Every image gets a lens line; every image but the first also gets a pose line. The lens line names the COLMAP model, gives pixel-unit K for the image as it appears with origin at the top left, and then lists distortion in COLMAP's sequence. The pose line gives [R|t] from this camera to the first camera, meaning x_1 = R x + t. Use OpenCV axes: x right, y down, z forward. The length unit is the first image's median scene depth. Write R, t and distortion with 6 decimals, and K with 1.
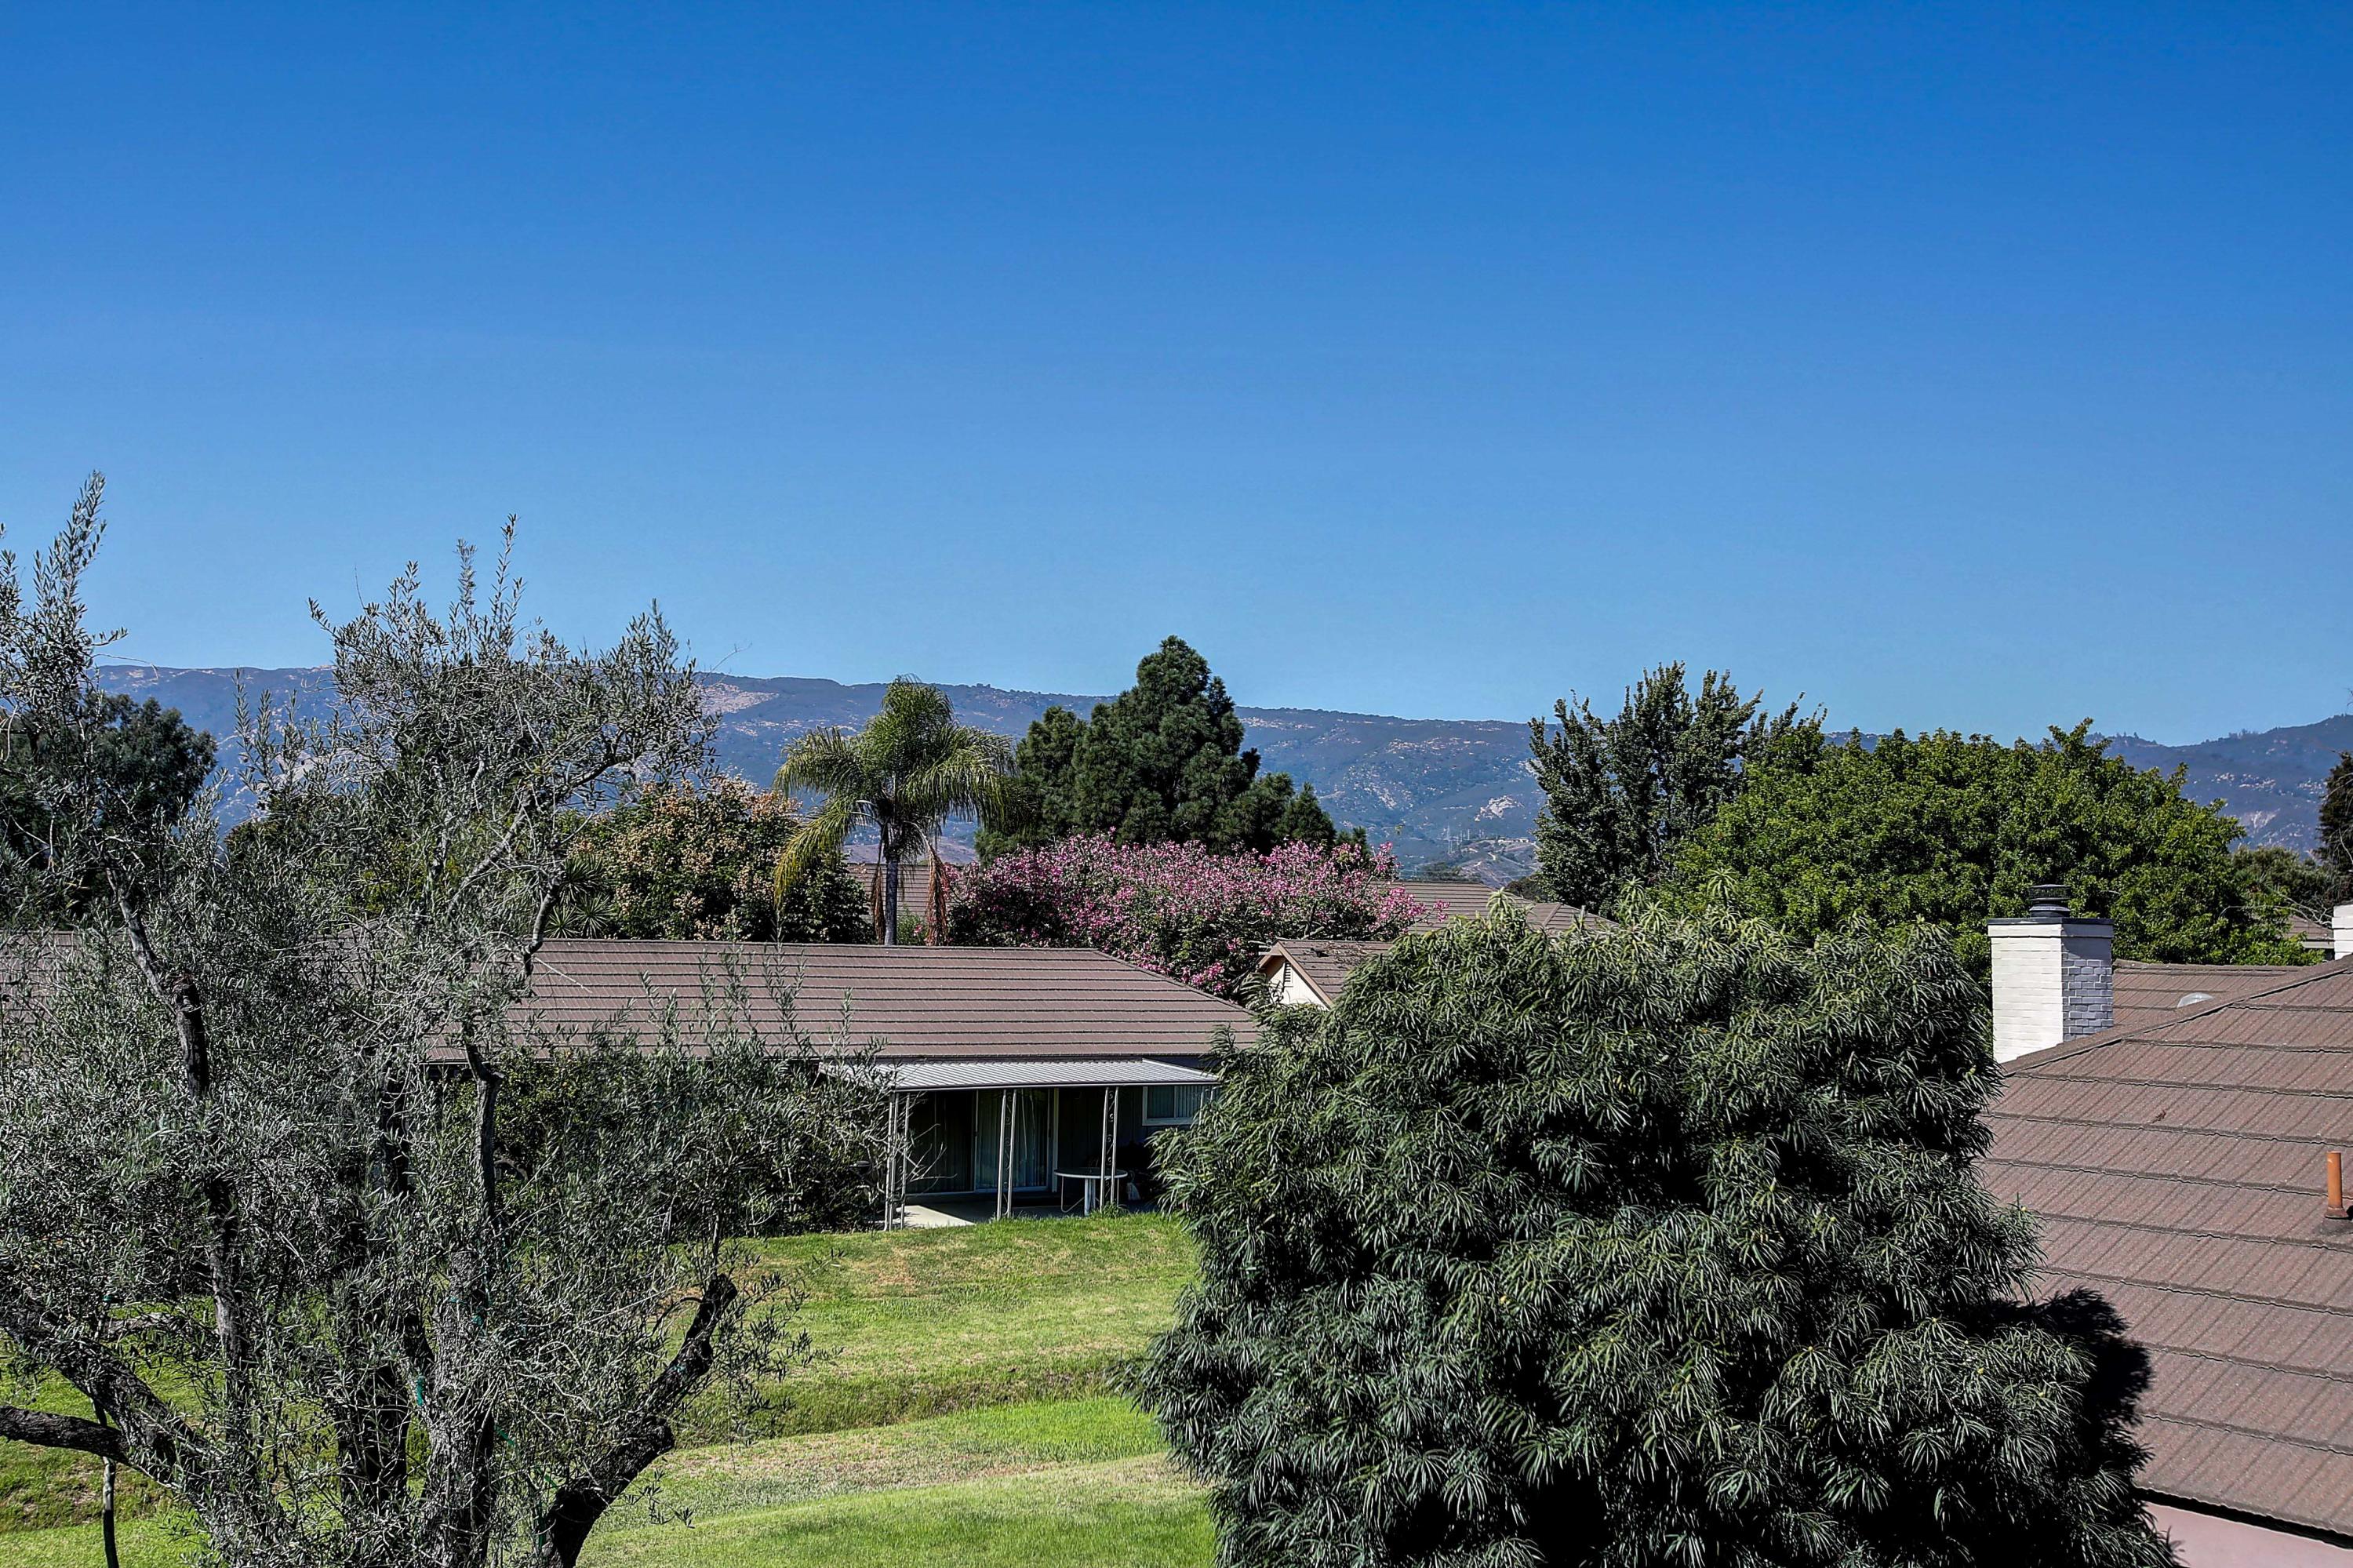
lens RADIAL K [[2311.5, 0, 1188.2], [0, 2311.5, 851.2], [0, 0, 1]] dist [0.048636, 0.000000]
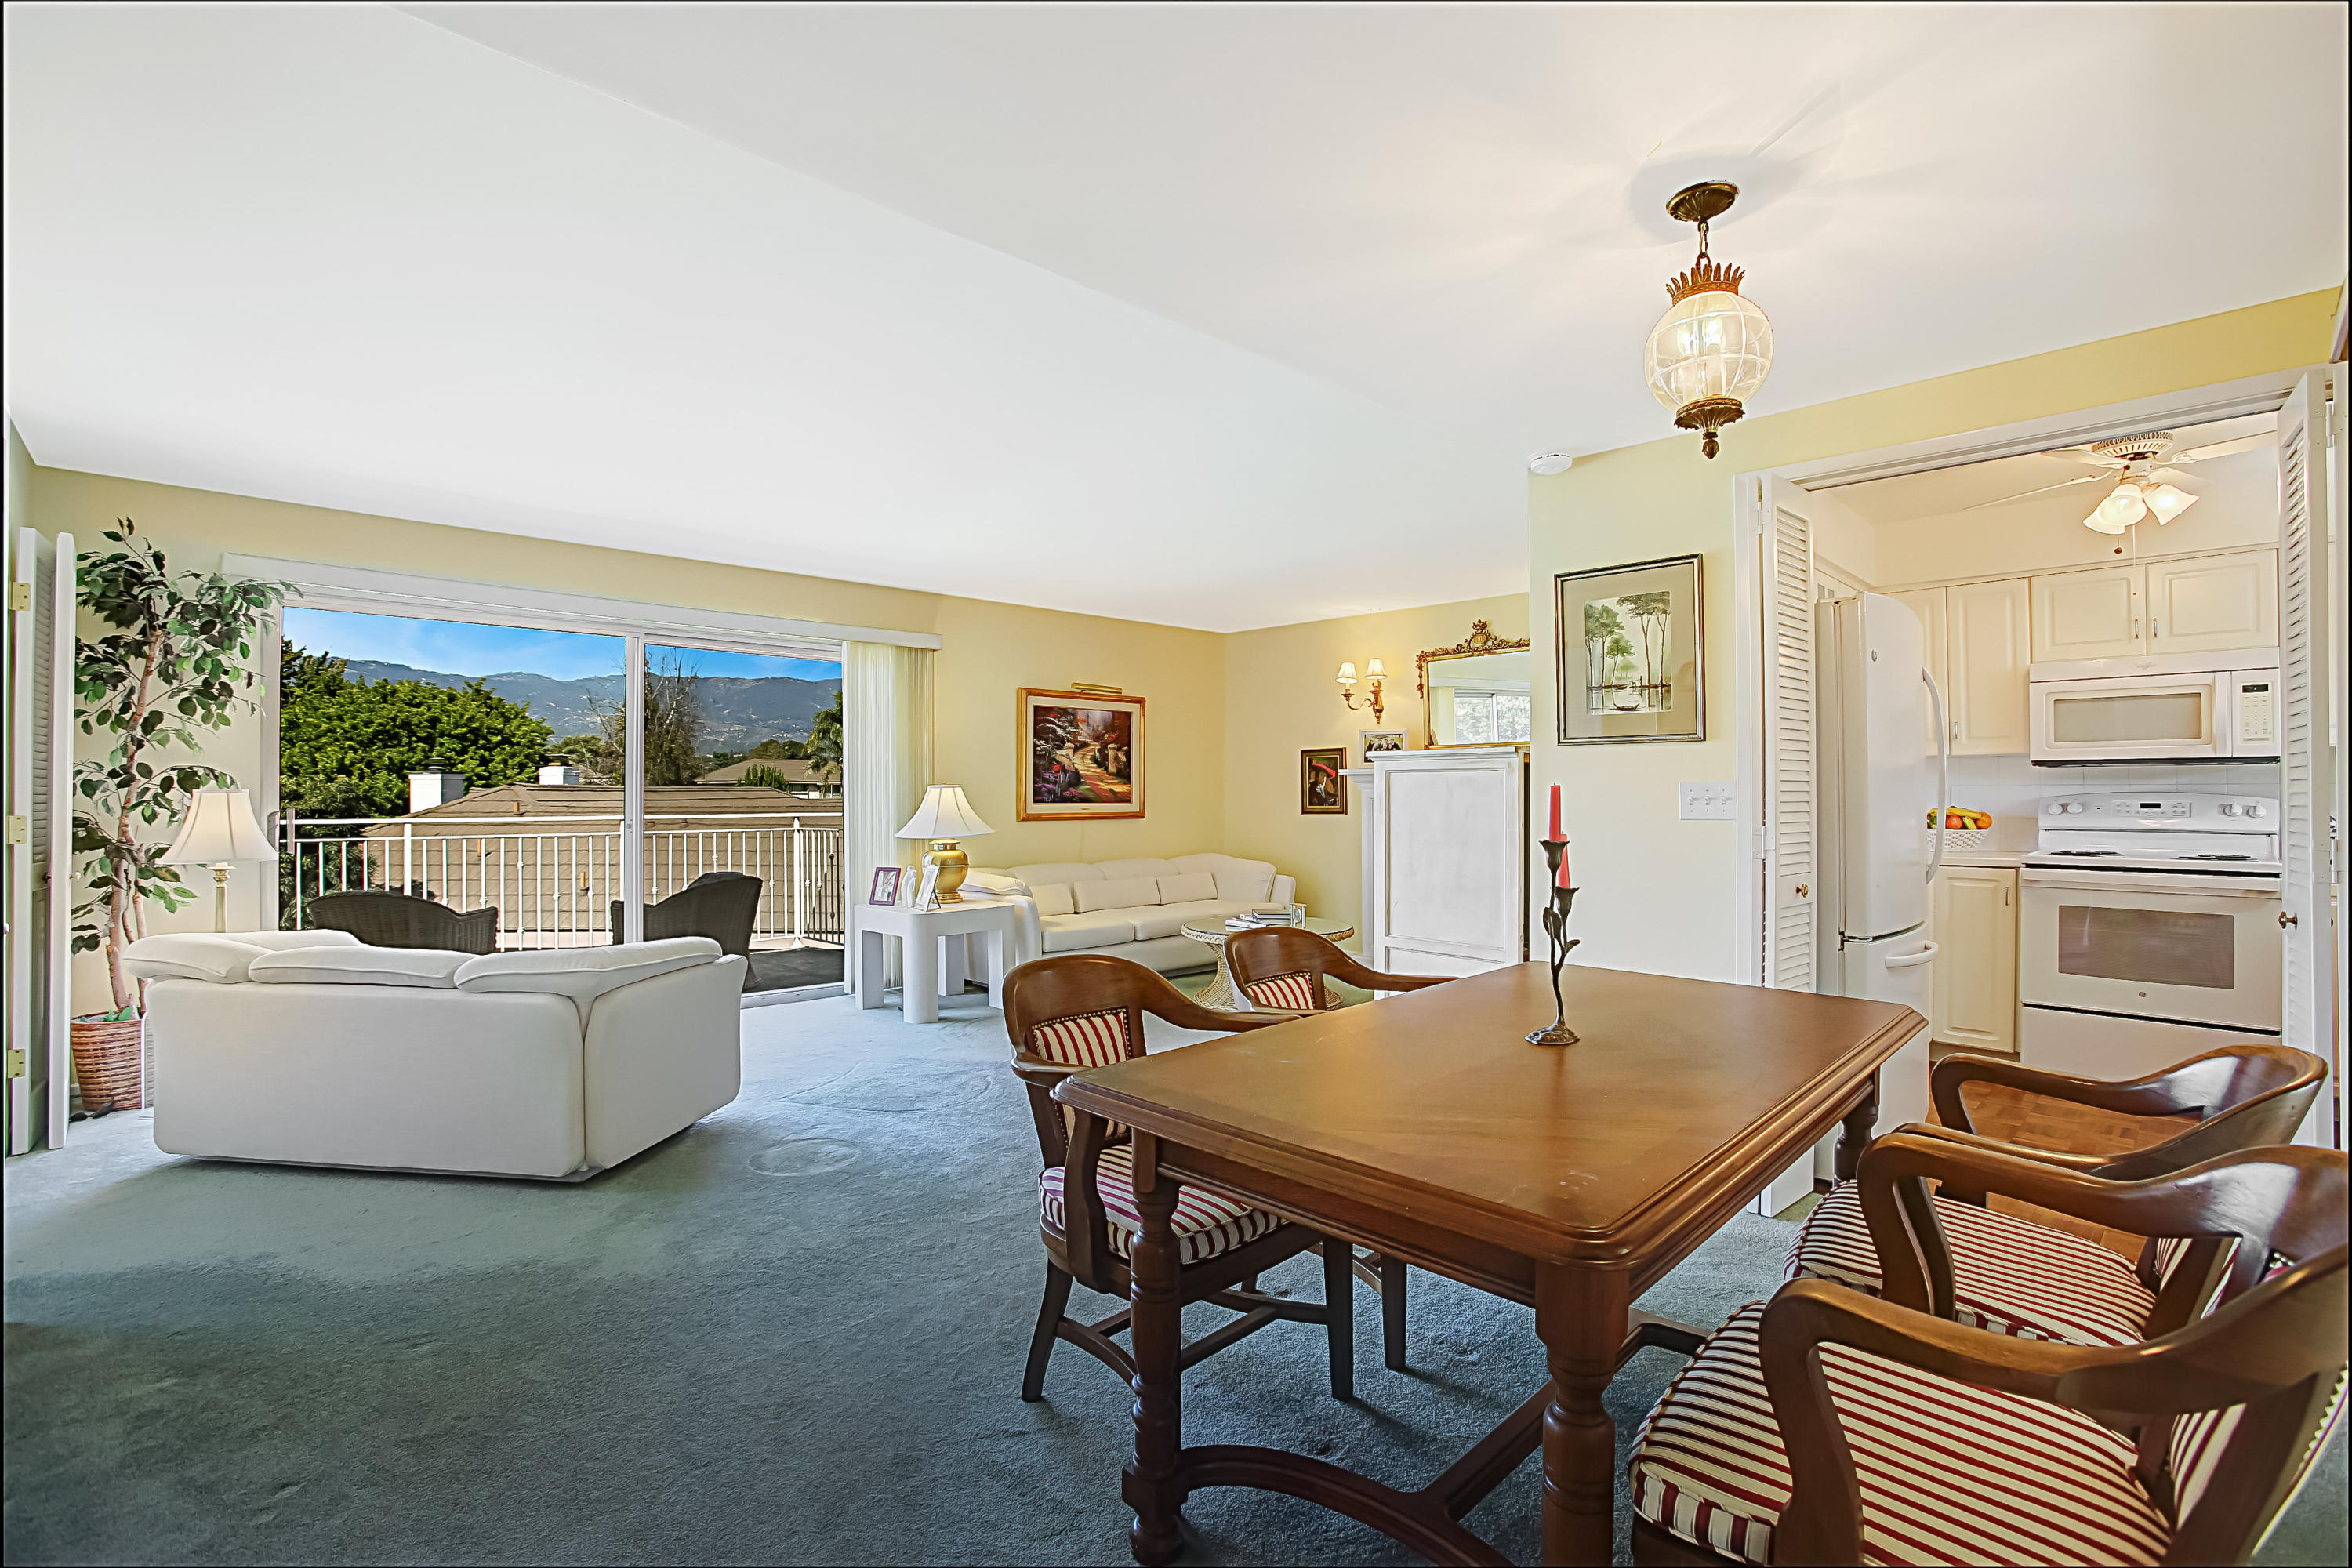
lens RADIAL K [[1099.9, 0, 1182.5], [0, 1099.9, 755.3], [0, 0, 1]] dist [-0.042314, 0.013669]
pose [[0.602891, 0.010700, 0.797752, -0.034735], [-0.025390, 0.999661, 0.005780, -0.007188], [-0.797420, -0.023739, 0.602958, -0.159585]]
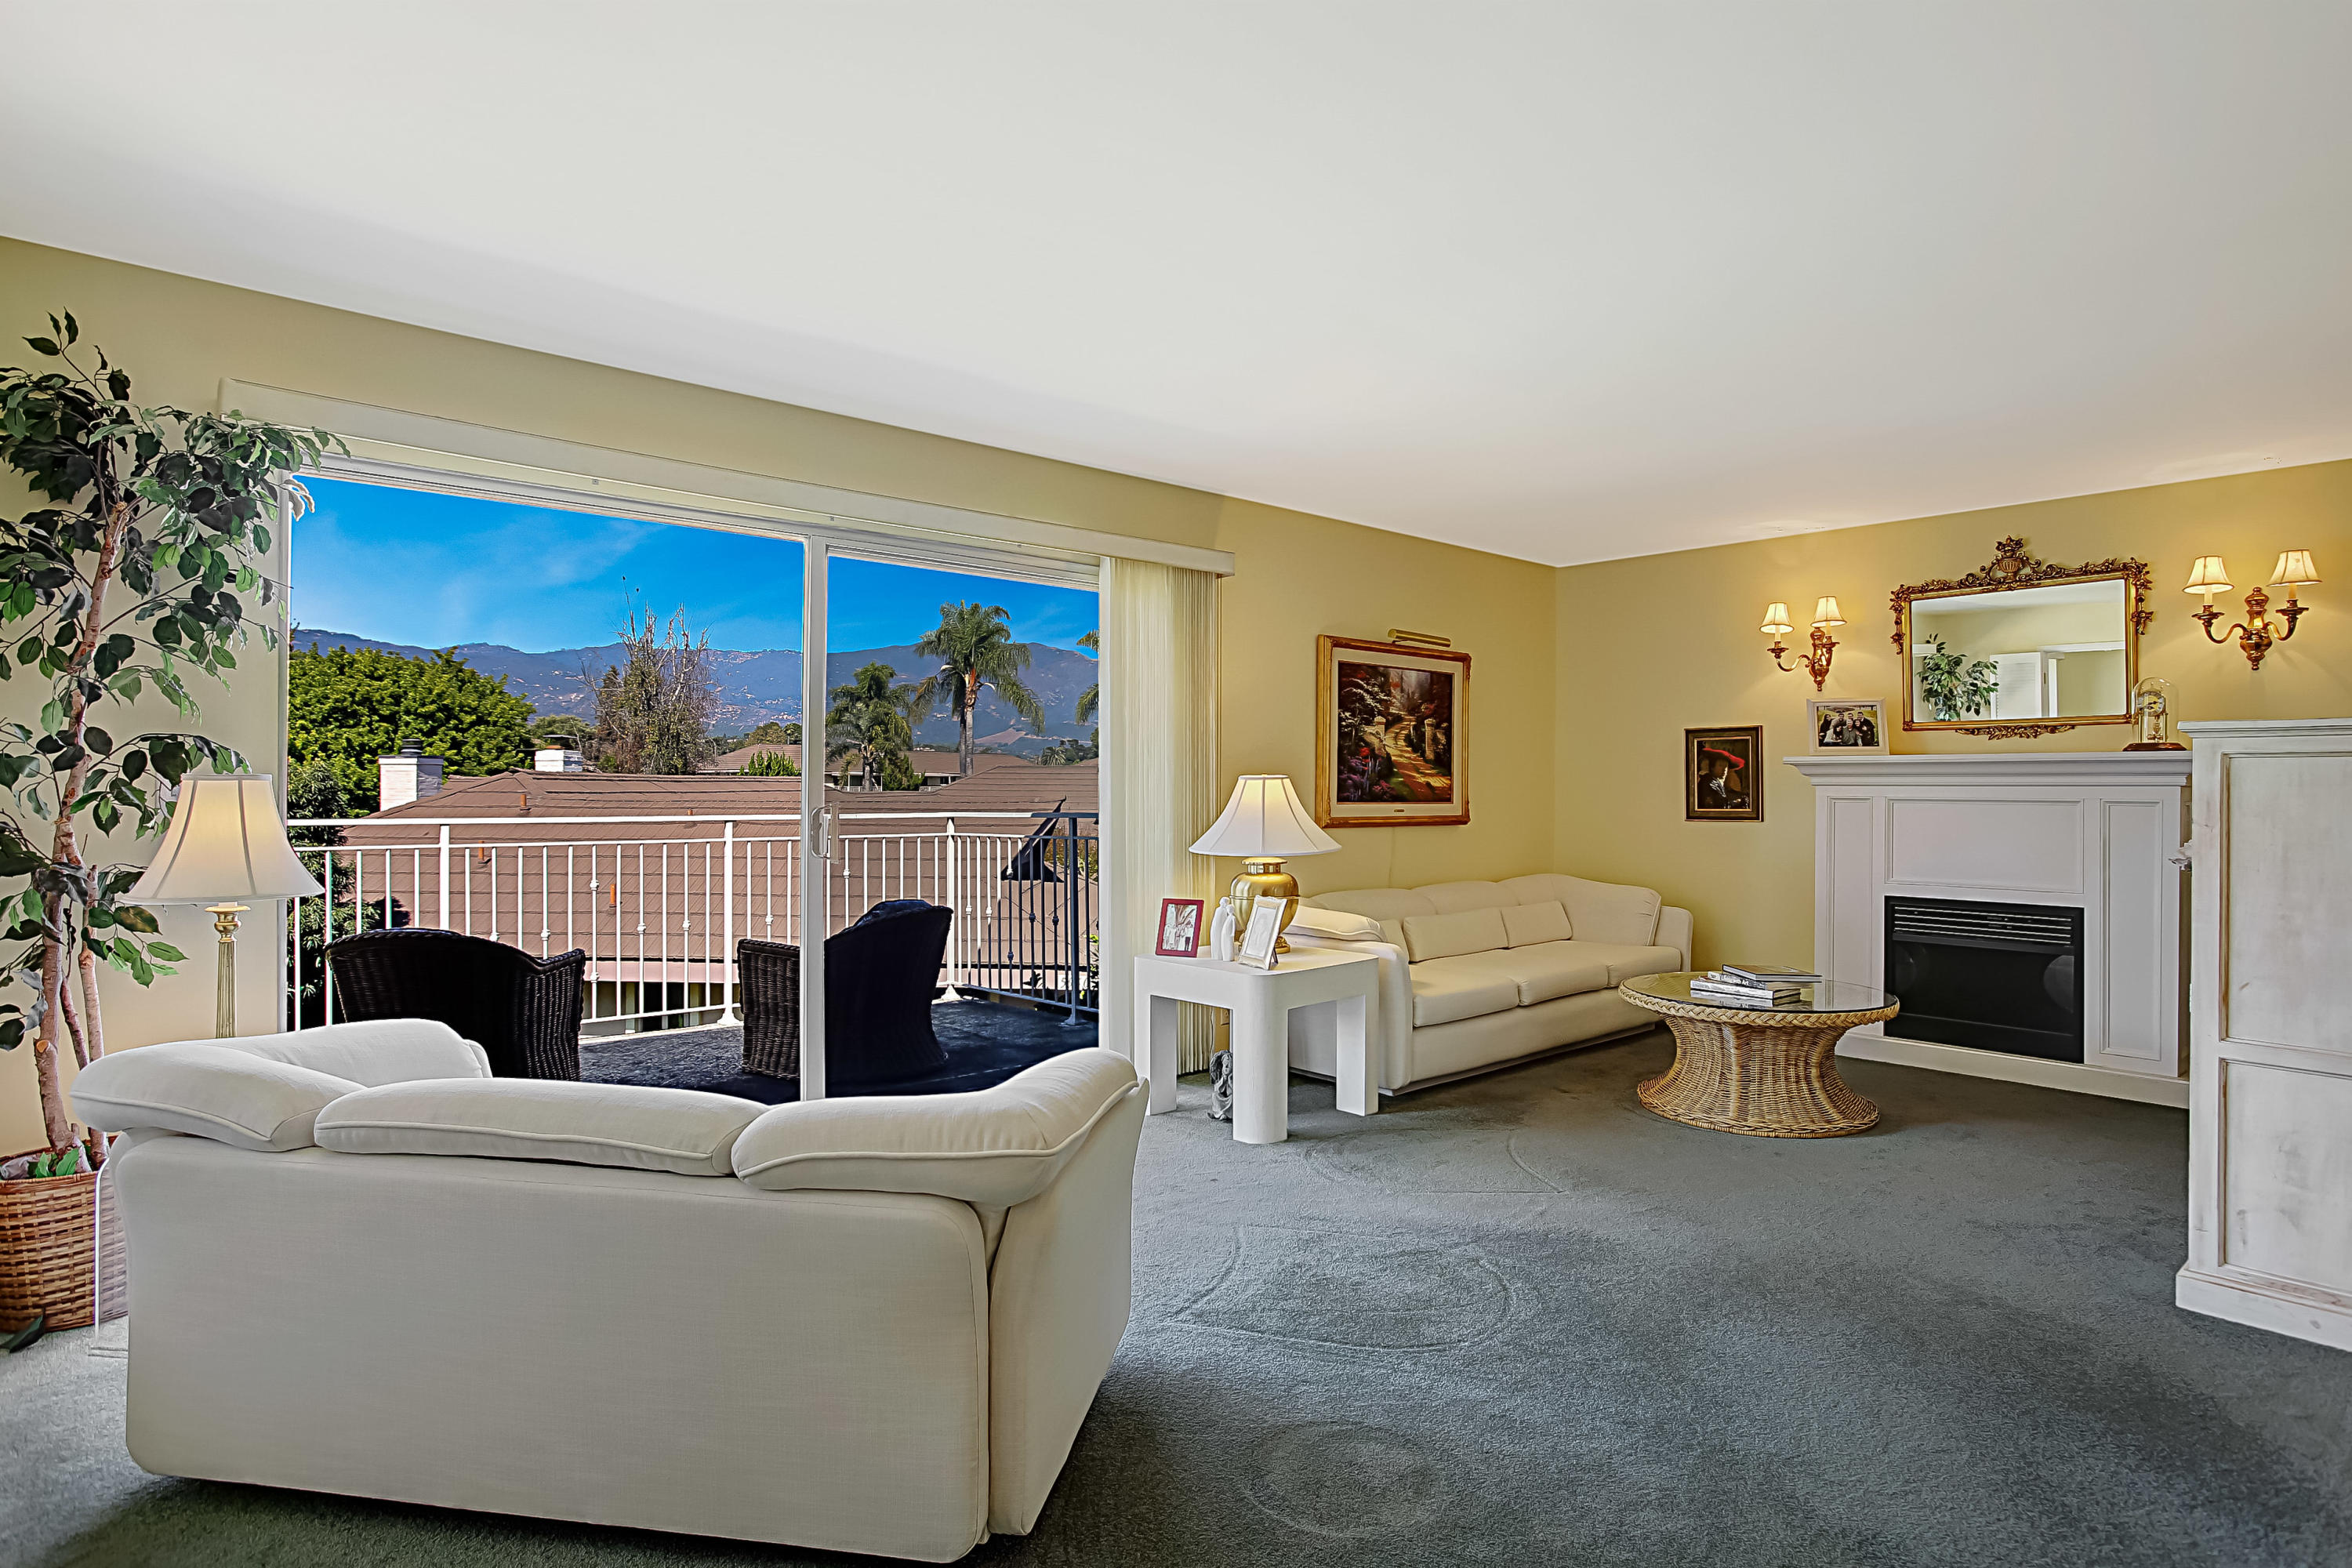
lens RADIAL K [[1276.4, 0, 1192.7], [0, 1276.4, 754.8], [0, 0, 1]] dist [-0.045812, 0.021218]
pose [[0.630579, 0.007472, 0.776089, -0.029496], [-0.031339, 0.999383, 0.015841, -0.005238], [-0.775492, -0.034311, 0.630424, -0.118054]]
